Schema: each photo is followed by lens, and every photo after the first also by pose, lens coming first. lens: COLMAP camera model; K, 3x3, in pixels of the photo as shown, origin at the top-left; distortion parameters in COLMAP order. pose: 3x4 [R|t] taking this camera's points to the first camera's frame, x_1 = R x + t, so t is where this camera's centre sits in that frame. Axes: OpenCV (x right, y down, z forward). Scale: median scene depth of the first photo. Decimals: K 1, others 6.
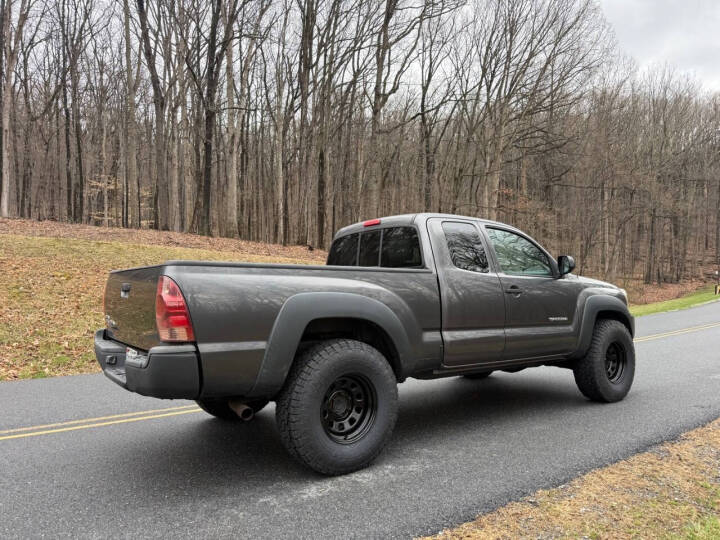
lens RADIAL K [[504.3, 0, 357.6], [0, 504.3, 271.1], [0, 0, 1]] dist [0.039288, -0.048260]
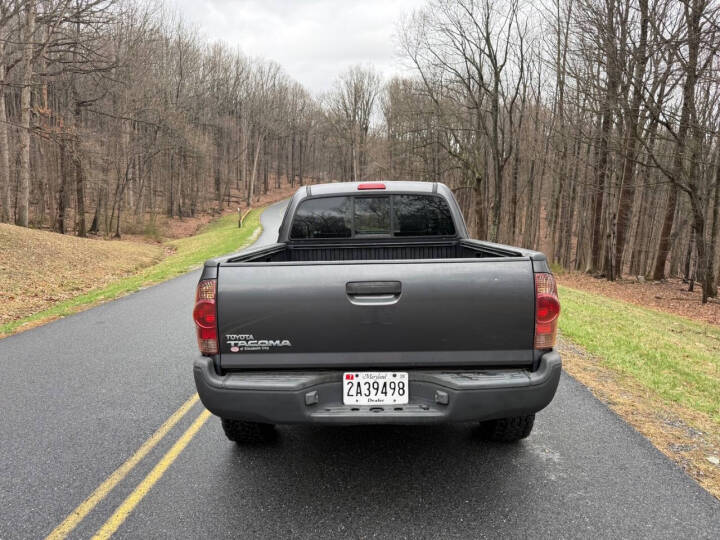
lens RADIAL K [[504.3, 0, 357.9], [0, 504.3, 274.5], [0, 0, 1]] dist [0.039288, -0.048260]
pose [[0.616488, -0.092453, 0.781917, -0.699901], [-0.016373, 0.991362, 0.130126, -0.052274], [-0.787194, -0.093024, 0.609650, 0.418603]]
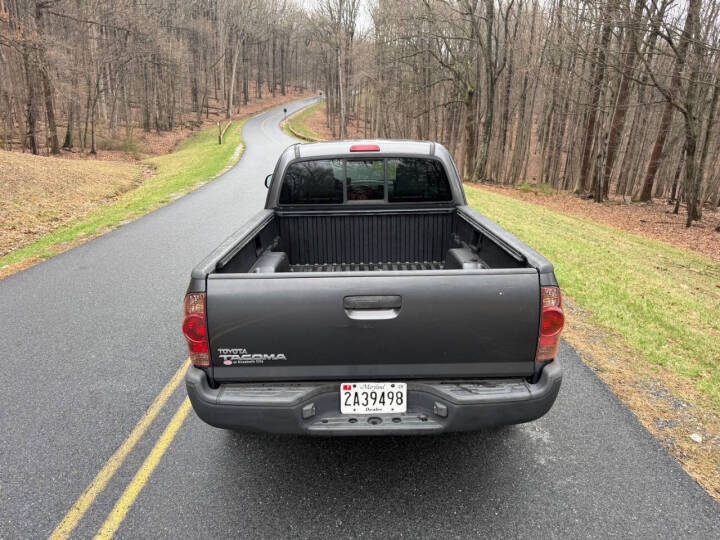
lens RADIAL K [[504.3, 0, 358.3], [0, 504.3, 273.3], [0, 0, 1]] dist [0.039288, -0.048260]
pose [[0.594241, -0.220884, 0.773361, -0.671735], [-0.020309, 0.957122, 0.288974, -0.134029], [-0.804031, -0.187426, 0.564275, 0.455466]]
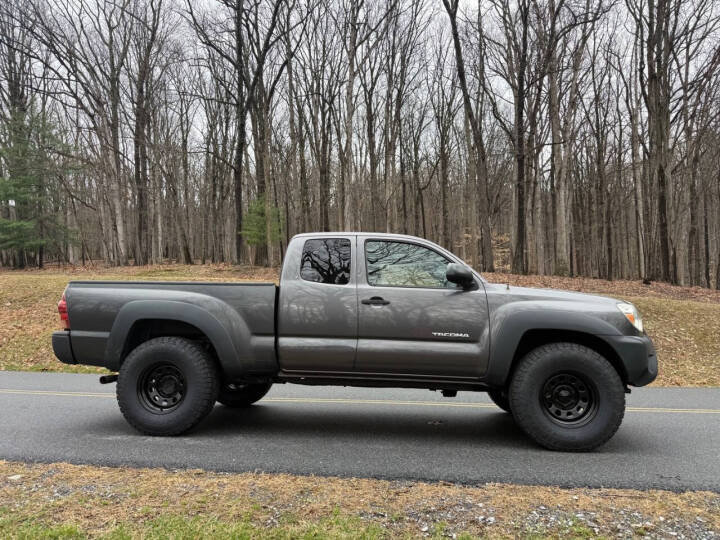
lens RADIAL K [[504.3, 0, 358.9], [0, 504.3, 271.4], [0, 0, 1]] dist [0.039288, -0.048260]
pose [[0.731359, -0.059389, -0.679402, 0.867631], [0.008561, 0.996922, -0.077929, 0.050525], [0.681939, 0.051177, 0.729616, 0.240915]]
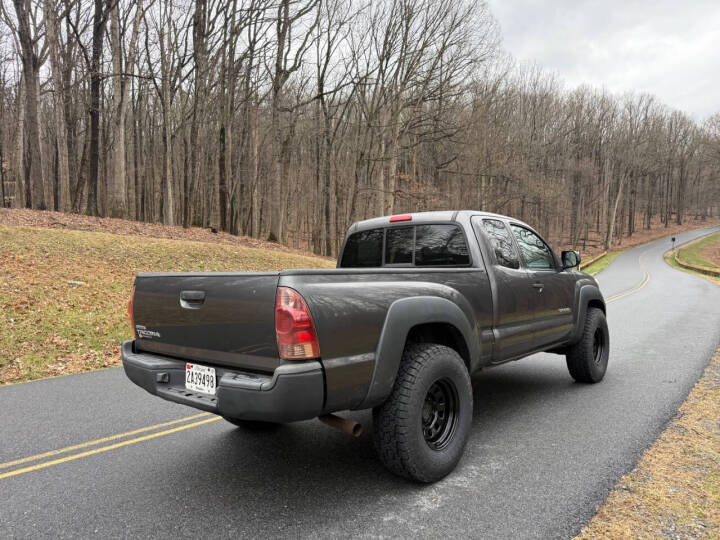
lens RADIAL K [[504.3, 0, 365.8], [0, 504.3, 271.7], [0, 0, 1]] dist [0.039288, -0.048260]
pose [[0.972117, -0.013364, 0.234116, -0.257357], [0.004258, 0.999216, 0.039358, -0.029626], [-0.234459, -0.037263, 0.971412, 0.058344]]
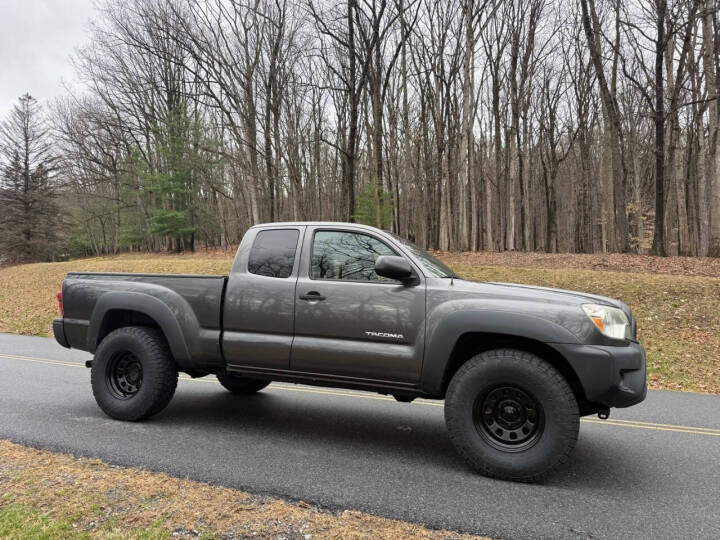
lens RADIAL K [[504.3, 0, 358.2], [0, 504.3, 265.8], [0, 0, 1]] dist [0.039288, -0.048260]
pose [[0.520525, -0.042143, -0.852806, 1.033761], [-0.004115, 0.998646, -0.051862, 0.026797], [0.853836, 0.030505, 0.519647, 0.544221]]
